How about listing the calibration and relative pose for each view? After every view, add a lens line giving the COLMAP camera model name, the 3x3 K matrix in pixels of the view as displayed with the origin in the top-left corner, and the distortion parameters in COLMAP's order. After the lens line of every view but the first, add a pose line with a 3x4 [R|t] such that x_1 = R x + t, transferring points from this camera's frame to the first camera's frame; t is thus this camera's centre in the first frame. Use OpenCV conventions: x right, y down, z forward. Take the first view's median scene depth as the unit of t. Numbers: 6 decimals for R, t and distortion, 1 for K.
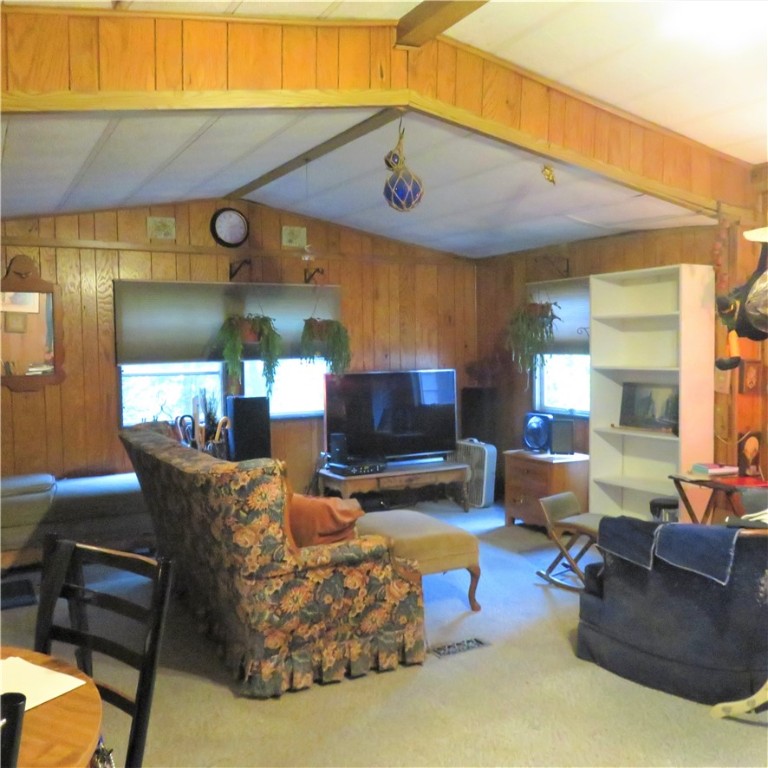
lens RADIAL K [[769.7, 0, 383.4], [0, 769.7, 384.6], [0, 0, 1]] dist [-0.011673, 0.000000]
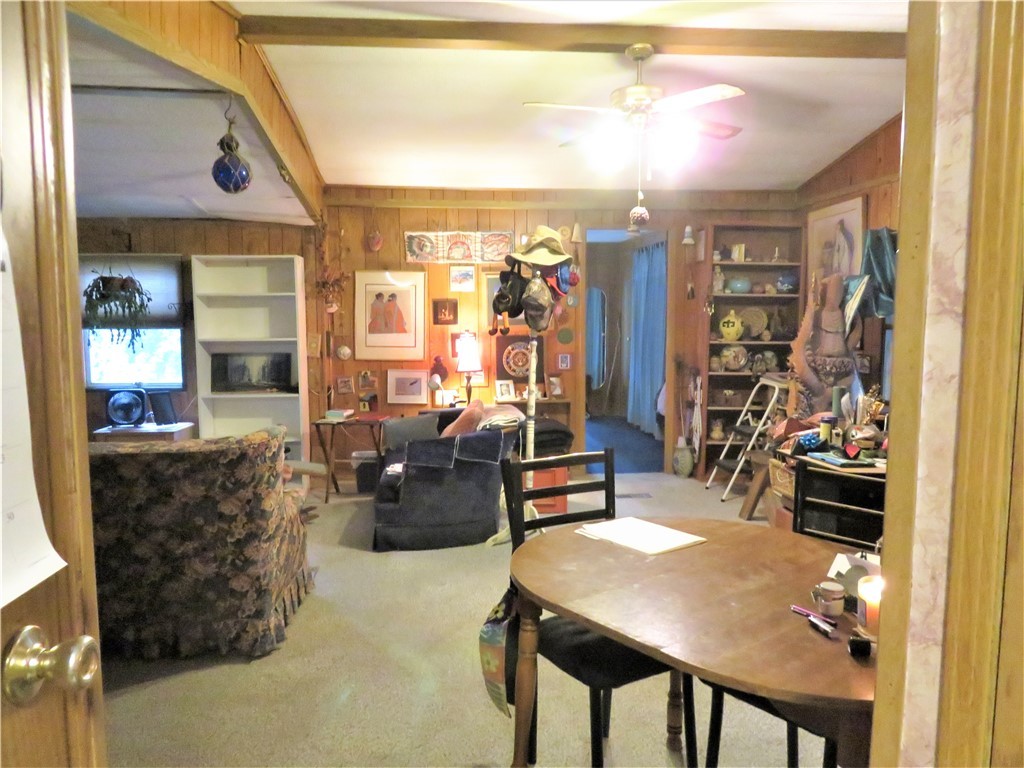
lens RADIAL K [[767.1, 0, 512.9], [0, 767.1, 381.3], [0, 0, 1]] dist [-0.012126, 0.005086]
pose [[0.407235, -0.067228, 0.910846, -0.804784], [0.042227, 0.997607, 0.054752, -0.007223], [-0.912347, 0.016165, 0.409099, 0.216566]]
